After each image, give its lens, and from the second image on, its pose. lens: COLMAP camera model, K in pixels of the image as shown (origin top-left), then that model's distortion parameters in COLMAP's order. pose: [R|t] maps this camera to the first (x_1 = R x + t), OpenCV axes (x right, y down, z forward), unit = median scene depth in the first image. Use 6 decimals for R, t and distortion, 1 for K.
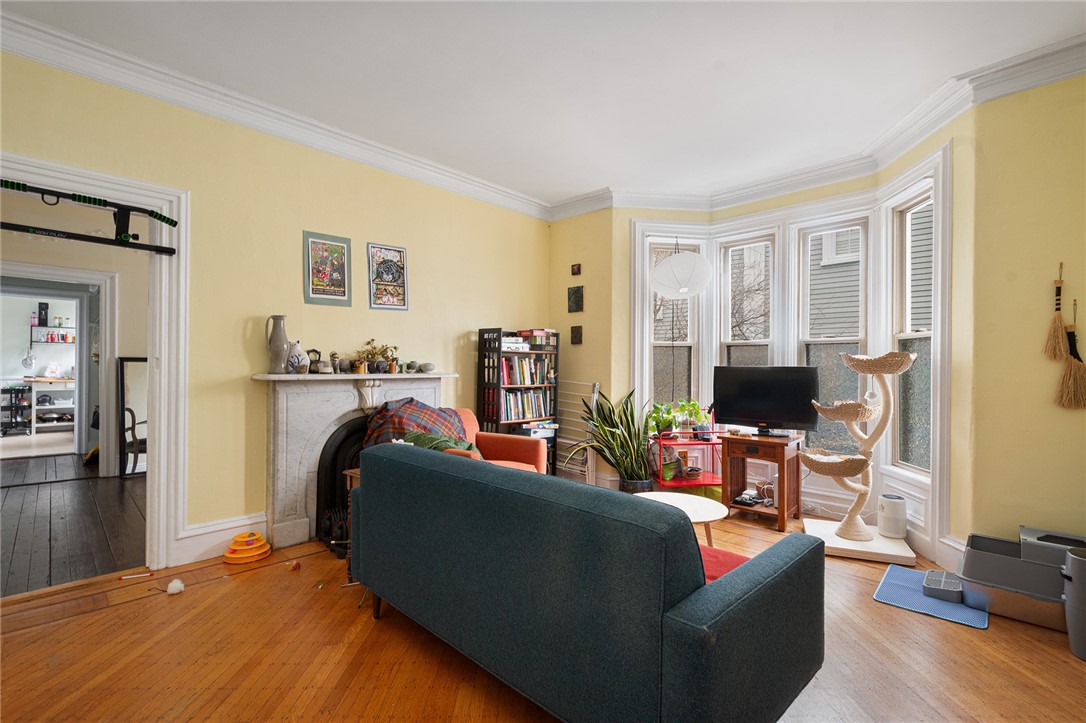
lens RADIAL K [[489.0, 0, 554.8], [0, 489.0, 365.0], [0, 0, 1]] dist [0.010714, -0.003118]
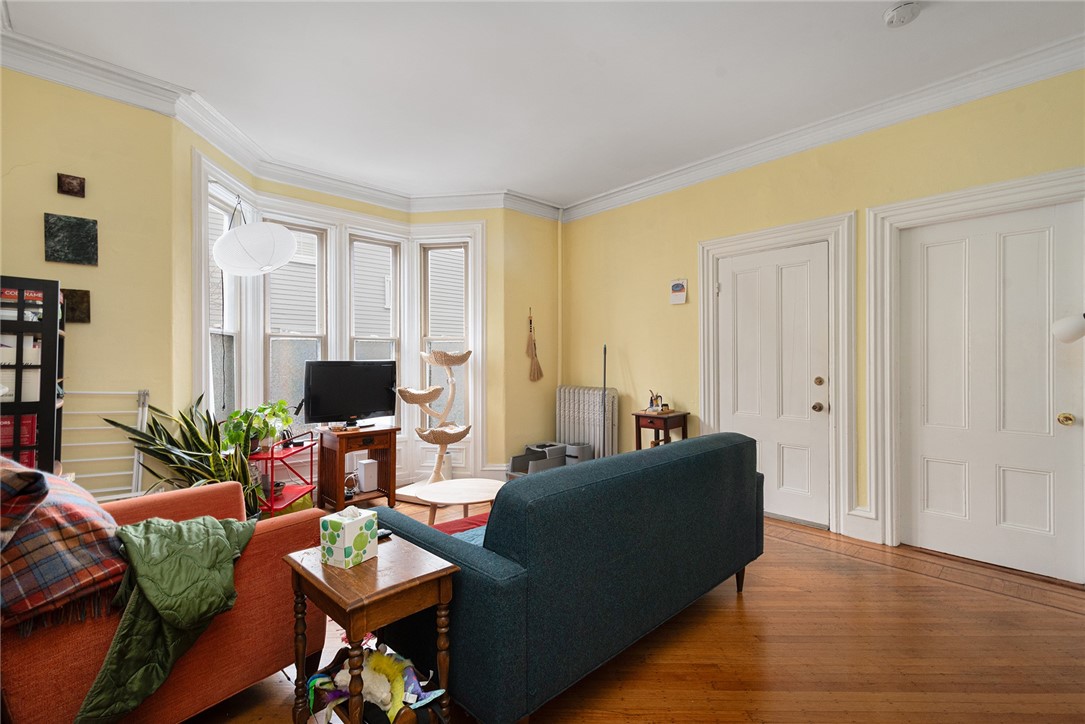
lens RADIAL K [[488.5, 0, 545.8], [0, 488.5, 361.5], [0, 0, 1]] dist [0.010714, -0.003118]
pose [[0.027951, -0.007054, 0.999584, -0.564887], [0.001378, 0.999974, 0.007018, -0.003093], [-0.999608, 0.001181, 0.027960, 0.531427]]
